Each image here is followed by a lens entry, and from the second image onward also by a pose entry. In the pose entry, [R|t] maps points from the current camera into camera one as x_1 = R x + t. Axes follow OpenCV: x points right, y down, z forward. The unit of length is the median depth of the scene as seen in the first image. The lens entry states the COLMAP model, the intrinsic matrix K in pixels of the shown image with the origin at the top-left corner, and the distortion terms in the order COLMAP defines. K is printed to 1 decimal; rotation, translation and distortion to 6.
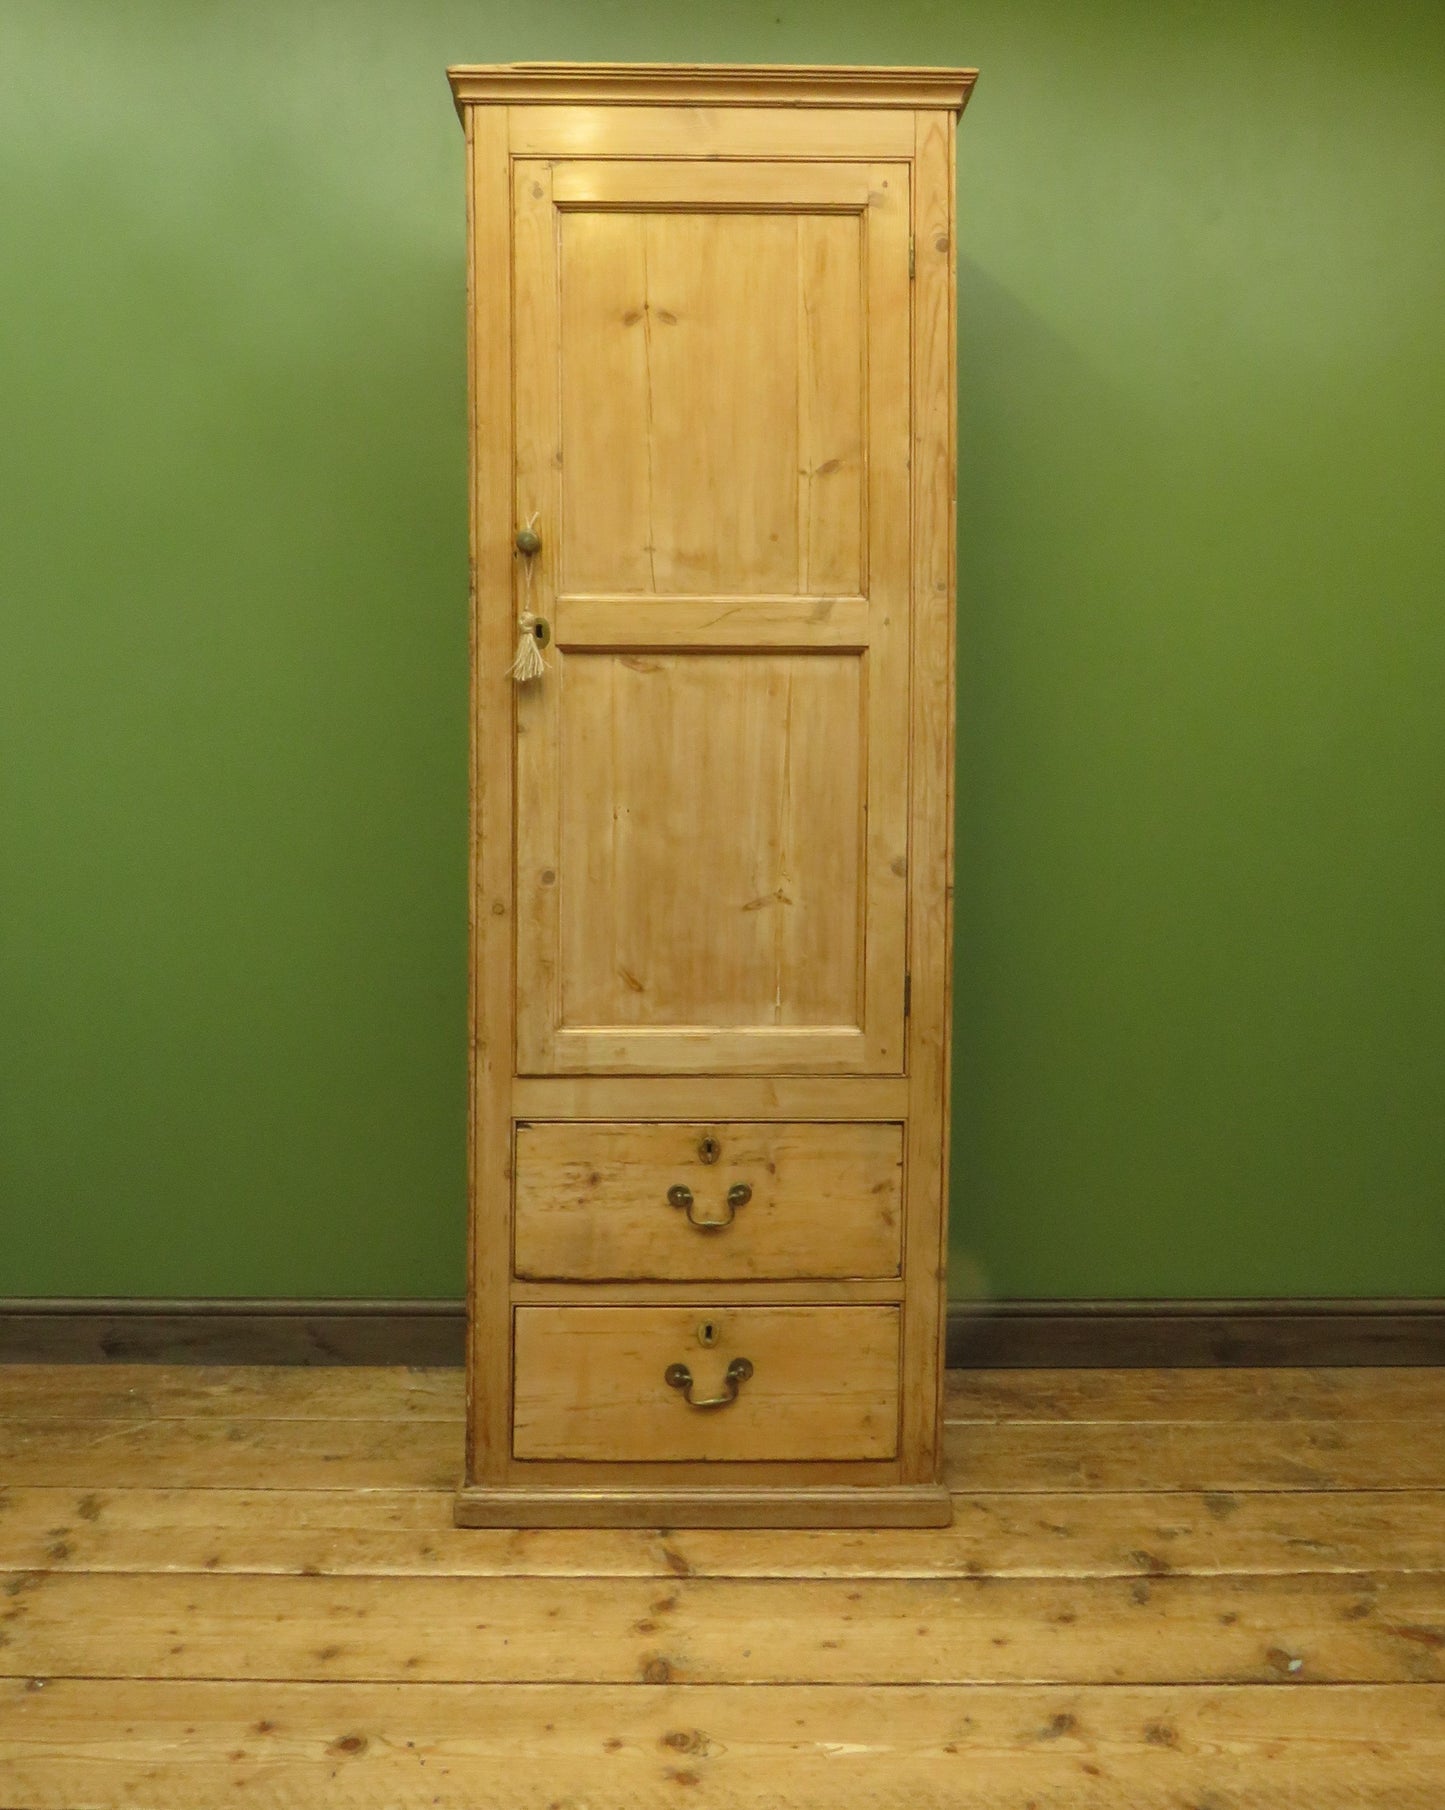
lens RADIAL K [[1562.2, 0, 730.4], [0, 1562.2, 796.3], [0, 0, 1]] dist [-0.031662, 0.013171]
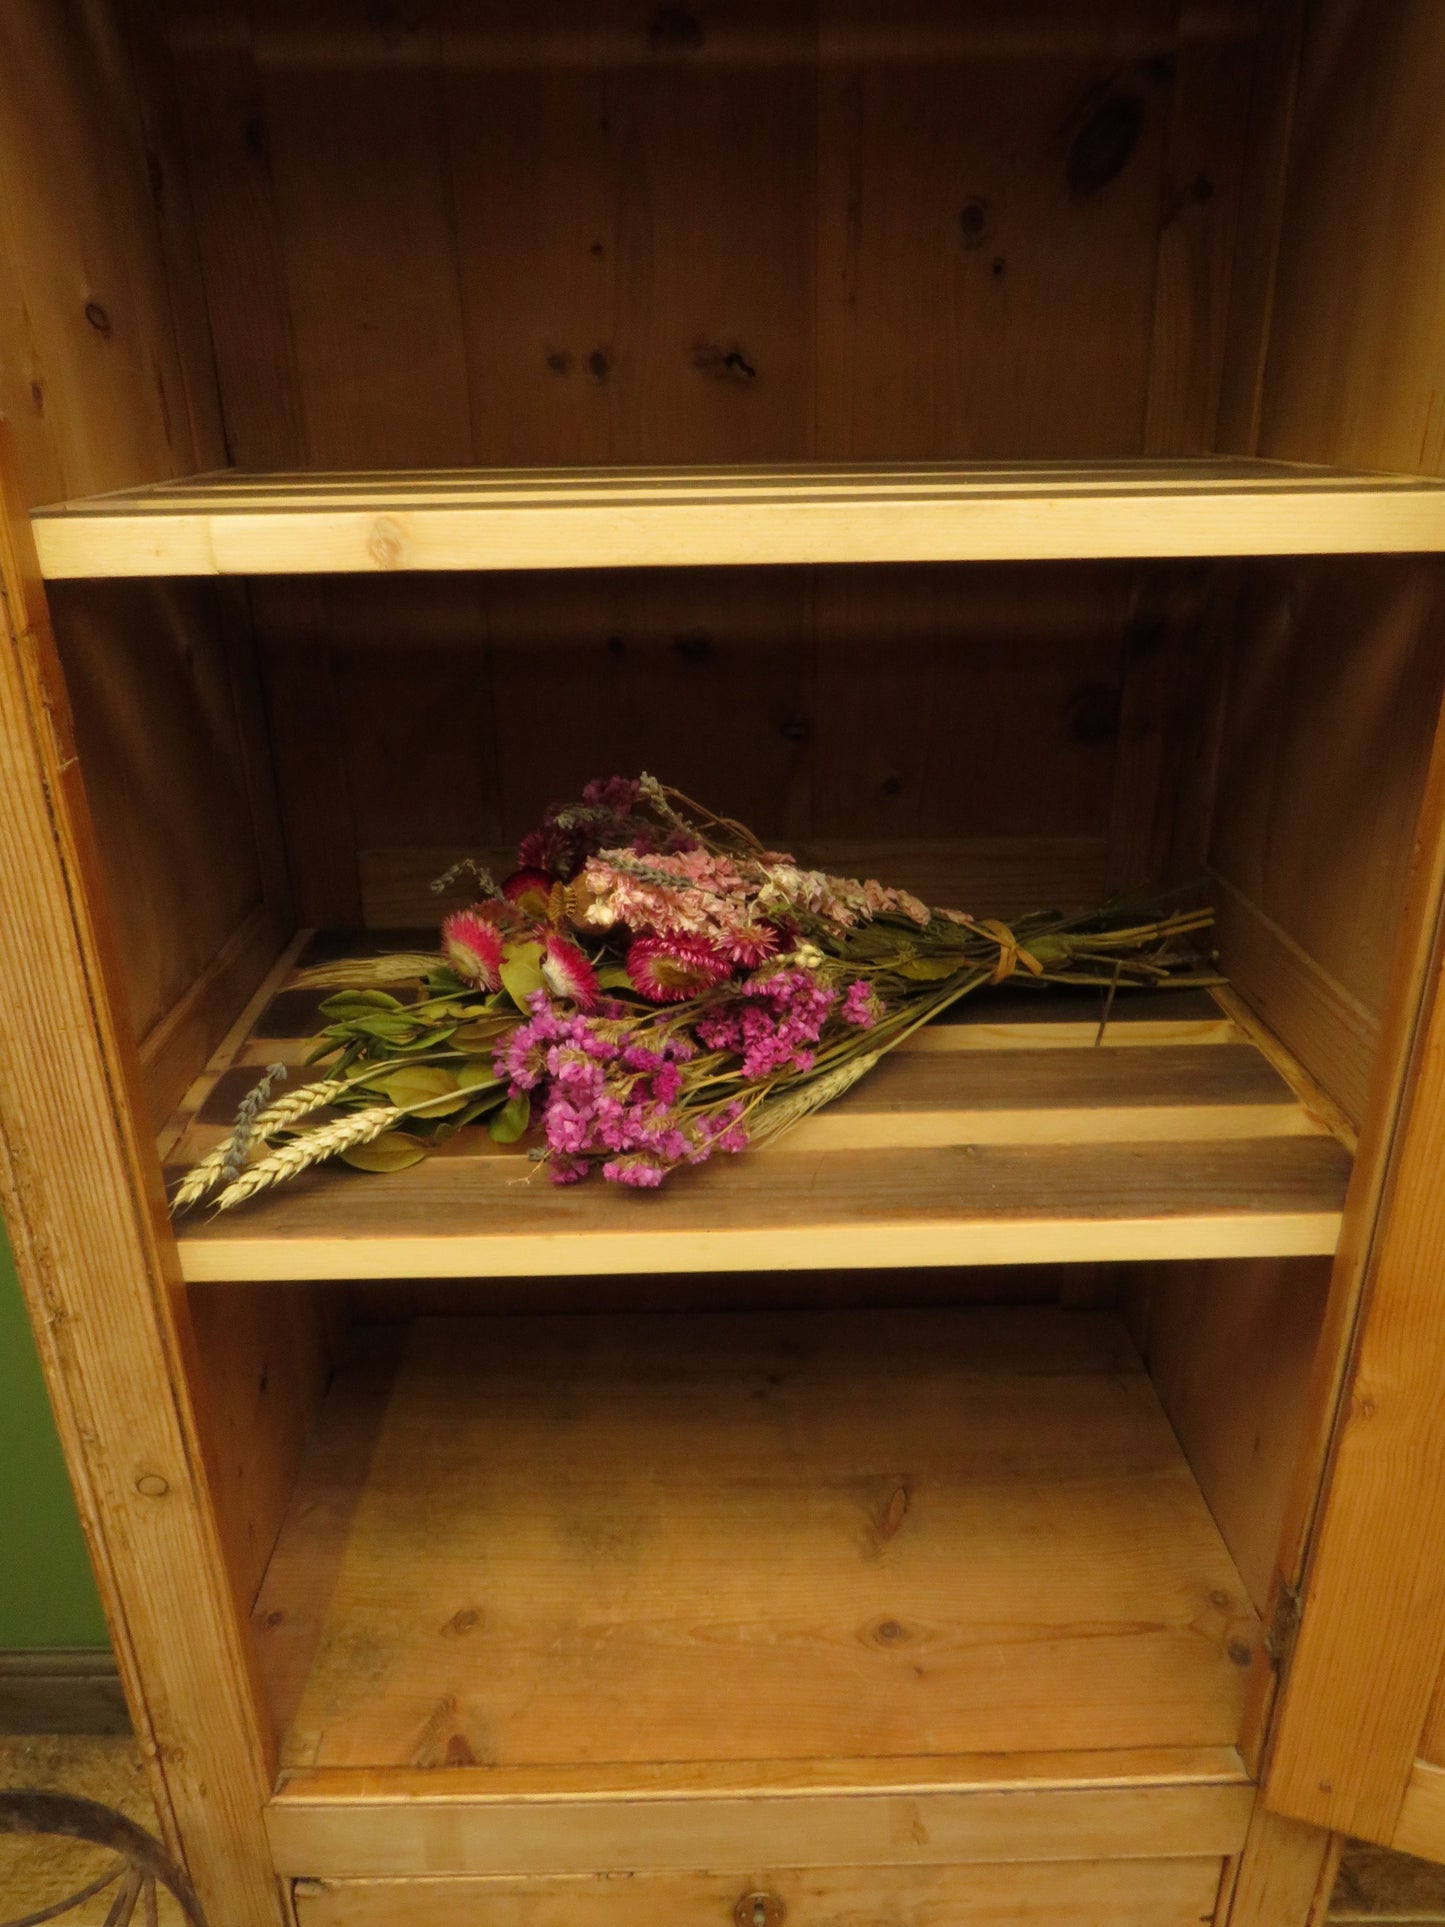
lens RADIAL K [[1365.8, 0, 716.5], [0, 1365.8, 962.5], [0, 0, 1]] dist [-0.022492, 0.007640]
pose [[0.999633, -0.012472, -0.024065, -0.013059], [0.020103, 0.936686, 0.349594, -0.140208], [0.018181, -0.349949, 0.936592, 0.750516]]
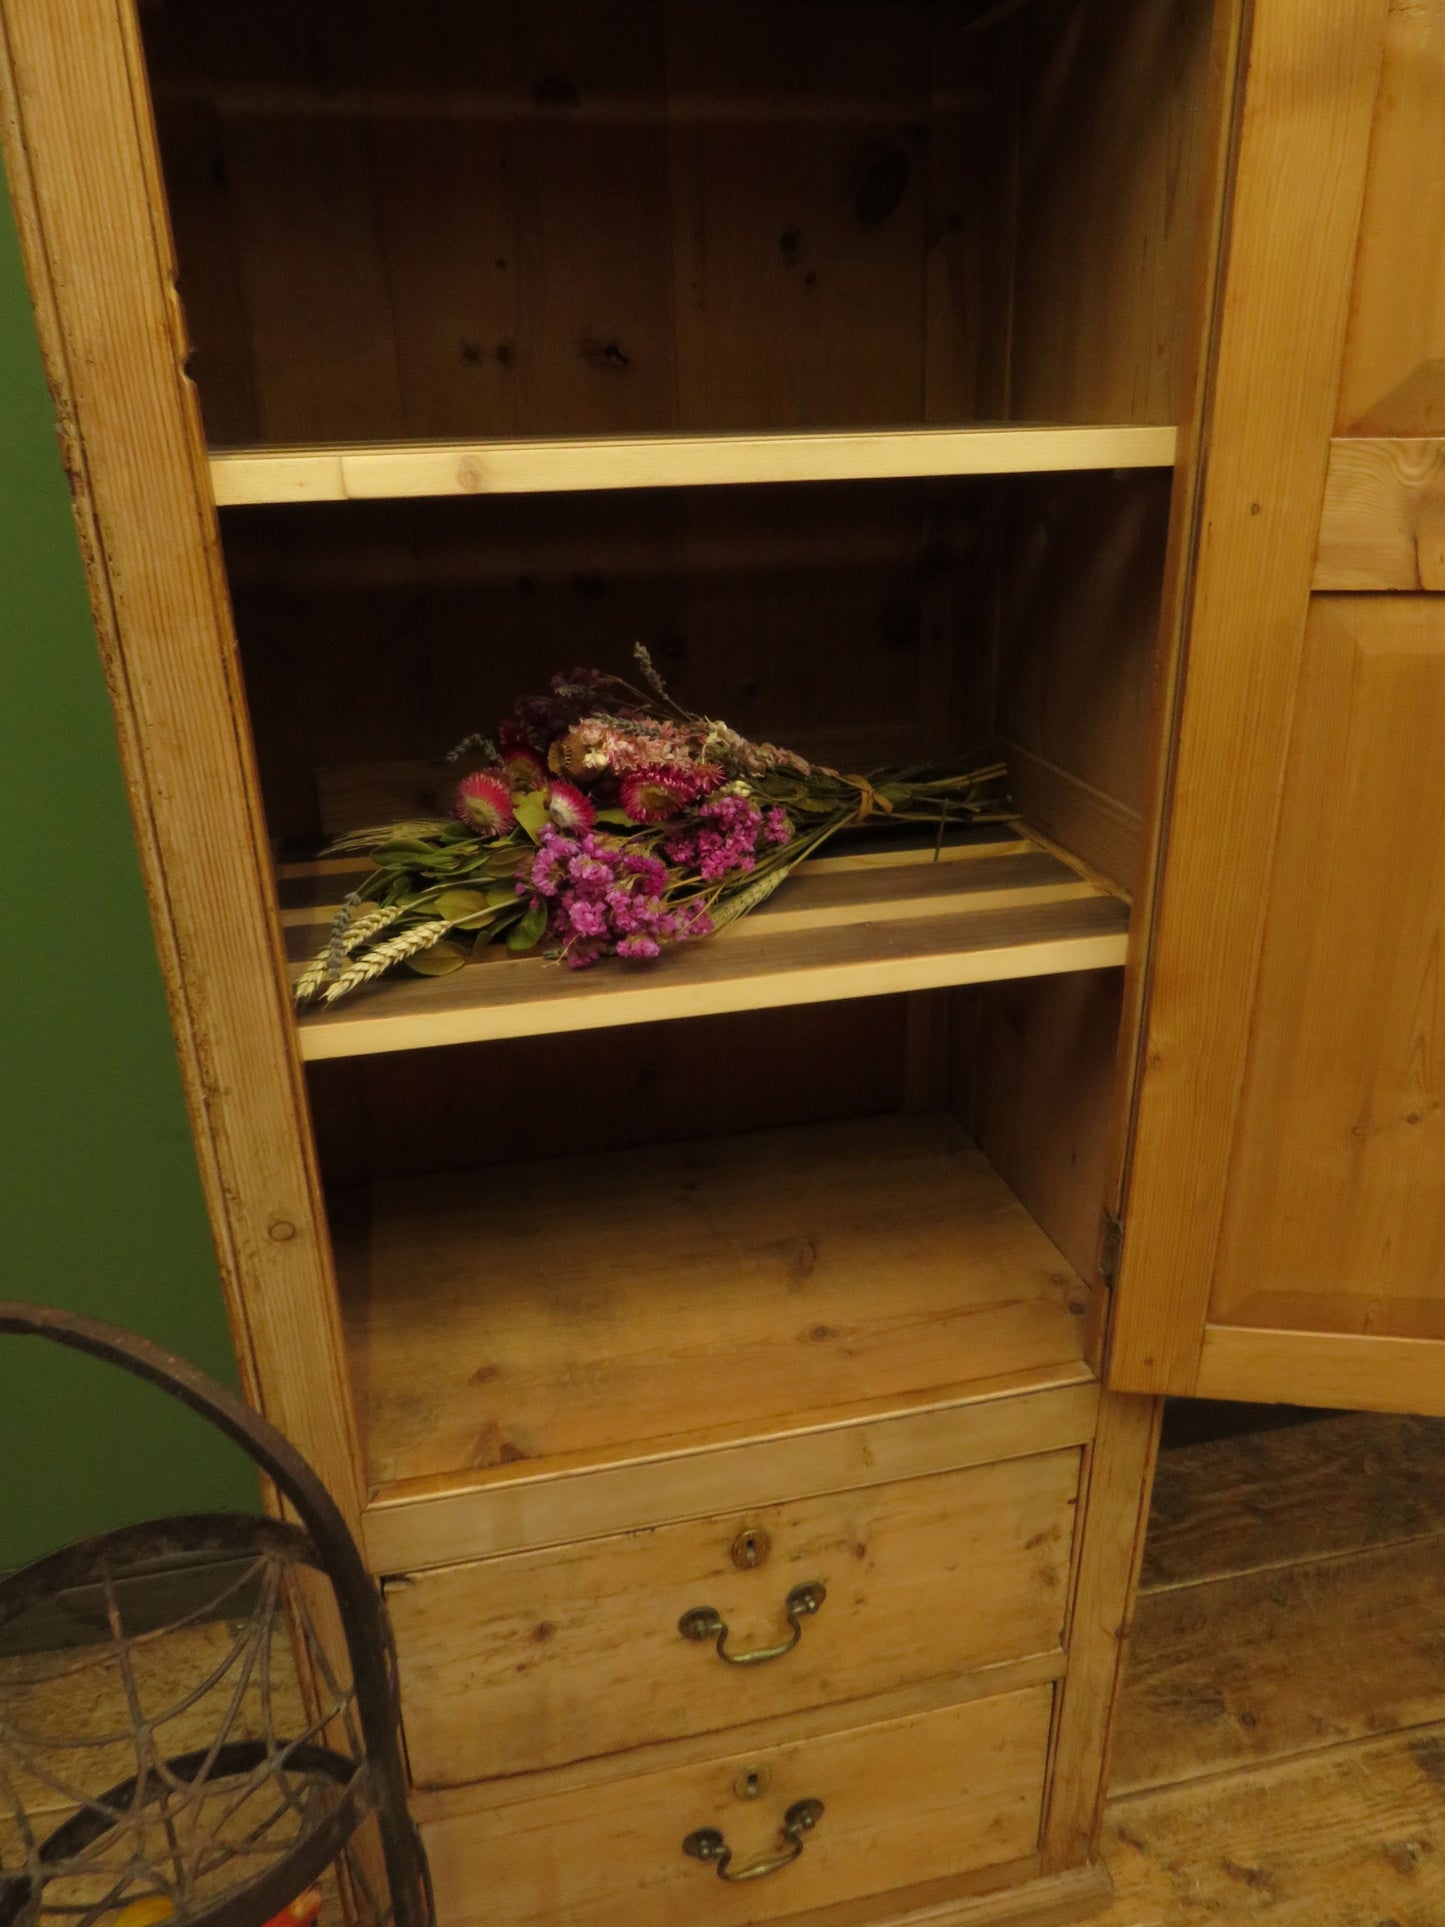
lens RADIAL K [[1365.8, 0, 716.5], [0, 1365.8, 962.5], [0, 0, 1]] dist [-0.022492, 0.007640]
pose [[0.981518, -0.100358, 0.162941, -0.081741], [0.037263, 0.935387, 0.351656, -0.130077], [-0.187704, -0.339085, 0.921840, 0.637933]]
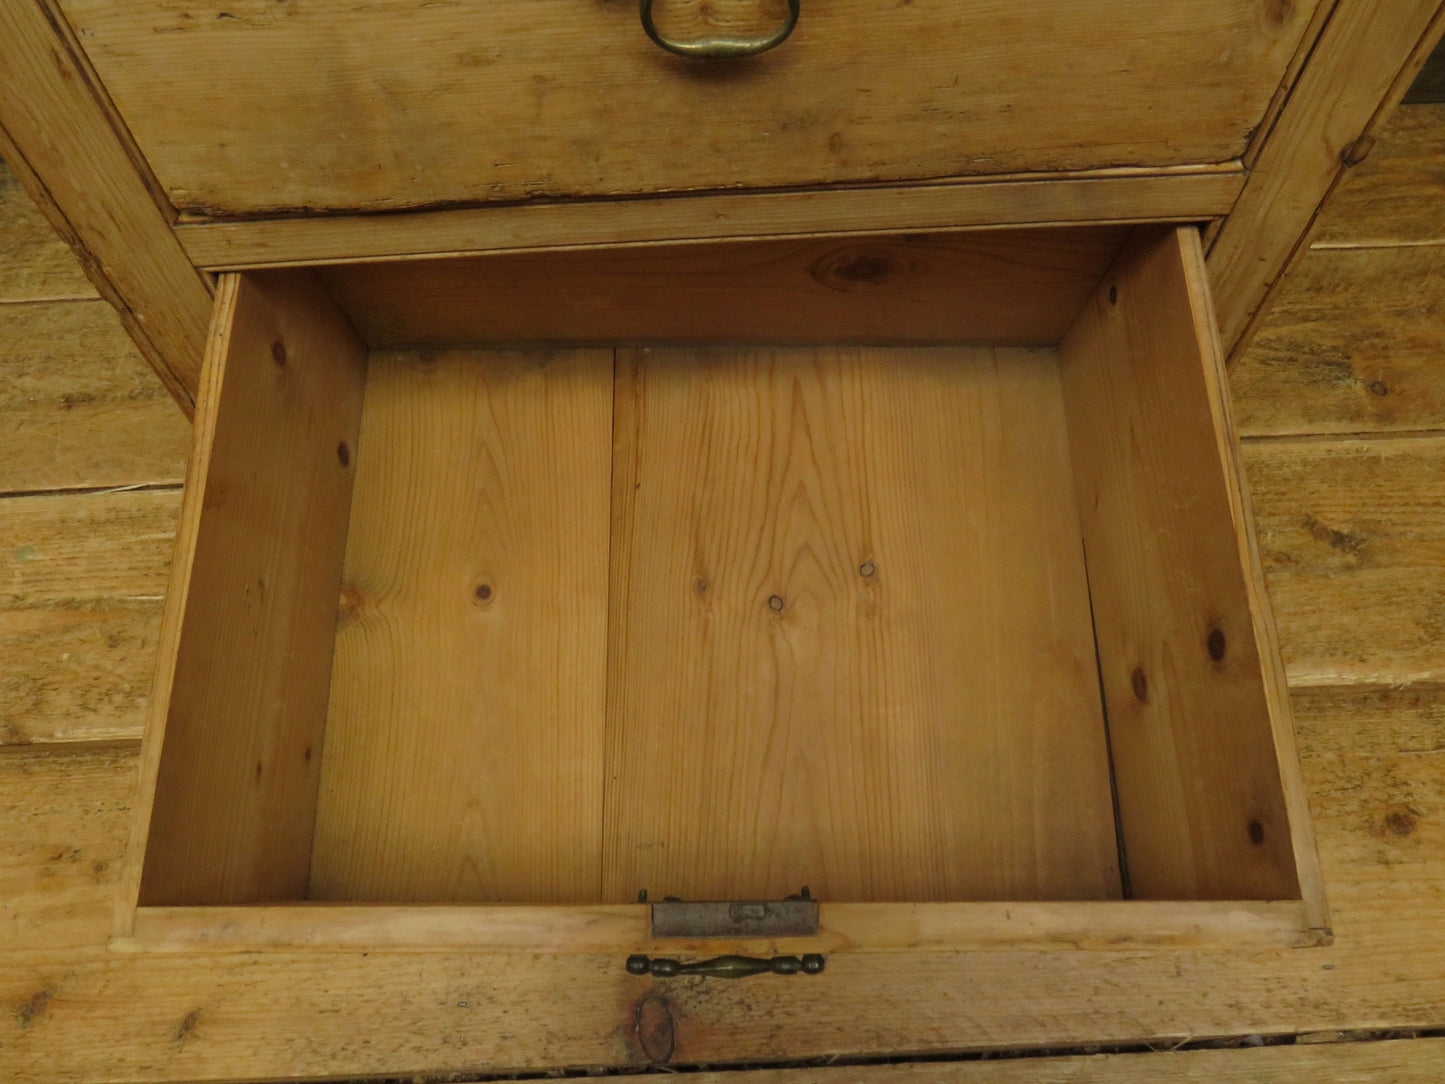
lens RADIAL K [[1029.9, 0, 722.9], [0, 1029.9, 560.3], [0, 0, 1]] dist [-0.041756, 0.038483]
pose [[0.999448, -0.031759, -0.009707, -0.013068], [0.025777, 0.557621, 0.829695, 0.161984], [-0.020937, -0.829488, 0.558132, 0.800558]]
